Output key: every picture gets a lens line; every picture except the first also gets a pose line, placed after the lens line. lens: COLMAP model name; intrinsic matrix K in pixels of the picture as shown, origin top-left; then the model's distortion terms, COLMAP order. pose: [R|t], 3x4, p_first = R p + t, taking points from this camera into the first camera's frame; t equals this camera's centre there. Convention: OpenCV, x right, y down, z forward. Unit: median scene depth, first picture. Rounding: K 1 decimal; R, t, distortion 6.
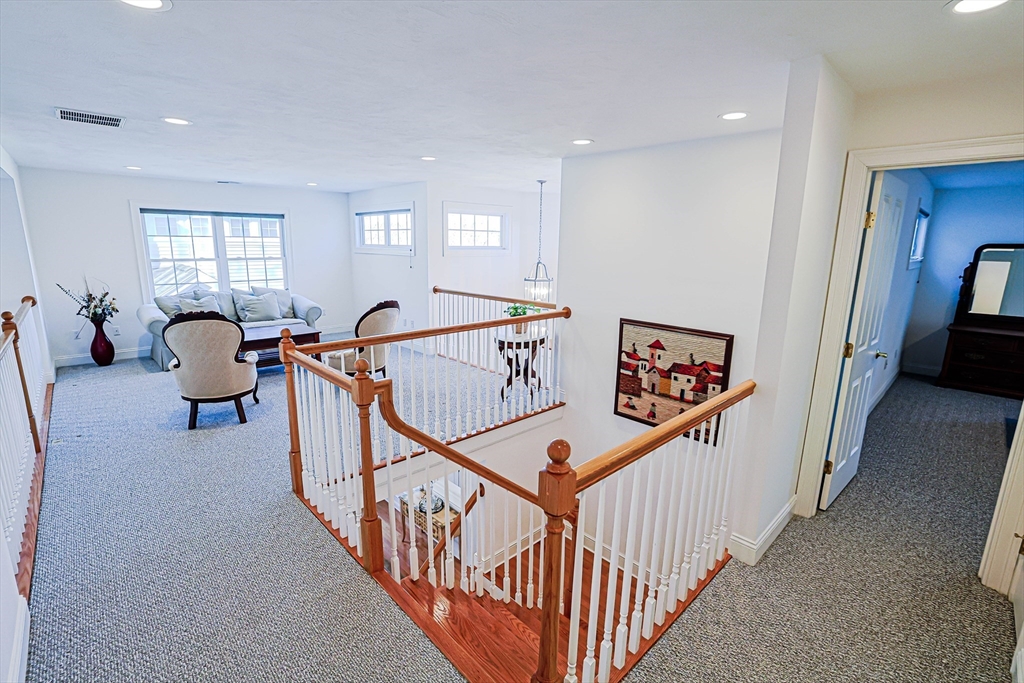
lens RADIAL K [[473.6, 0, 510.3], [0, 473.6, 345.2], [0, 0, 1]] dist [-0.037702, 0.007346]
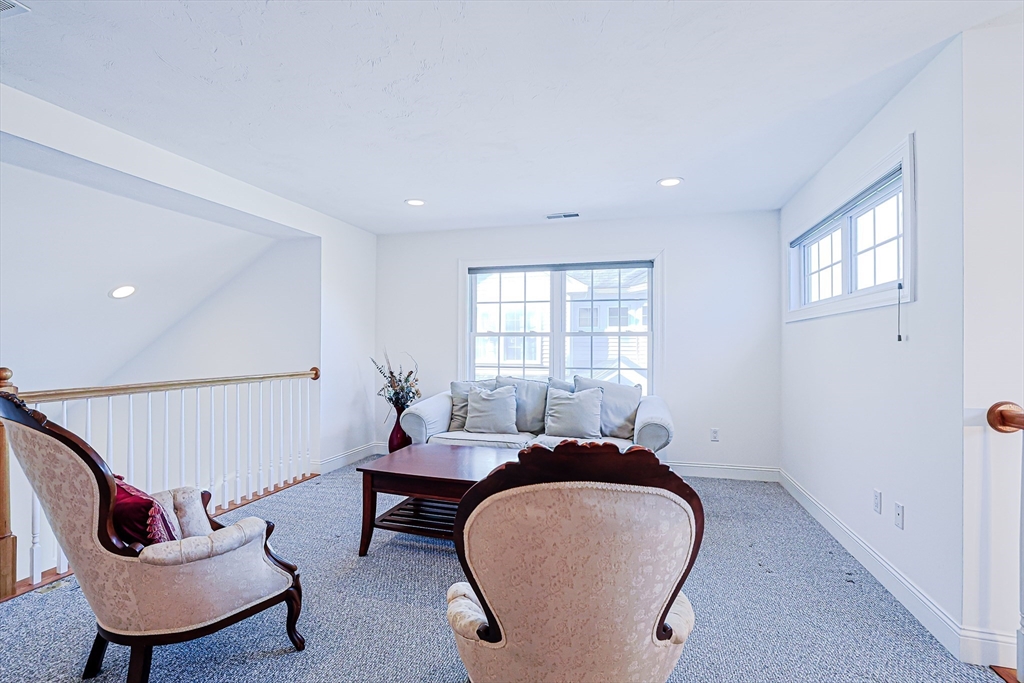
lens RADIAL K [[473.6, 0, 508.9], [0, 473.6, 340.9], [0, 0, 1]] dist [-0.037702, 0.007346]
pose [[0.507438, -0.019379, -0.861470, -0.070222], [-0.173431, 0.976991, -0.124135, -0.078143], [0.844055, 0.212397, 0.492401, 0.611311]]
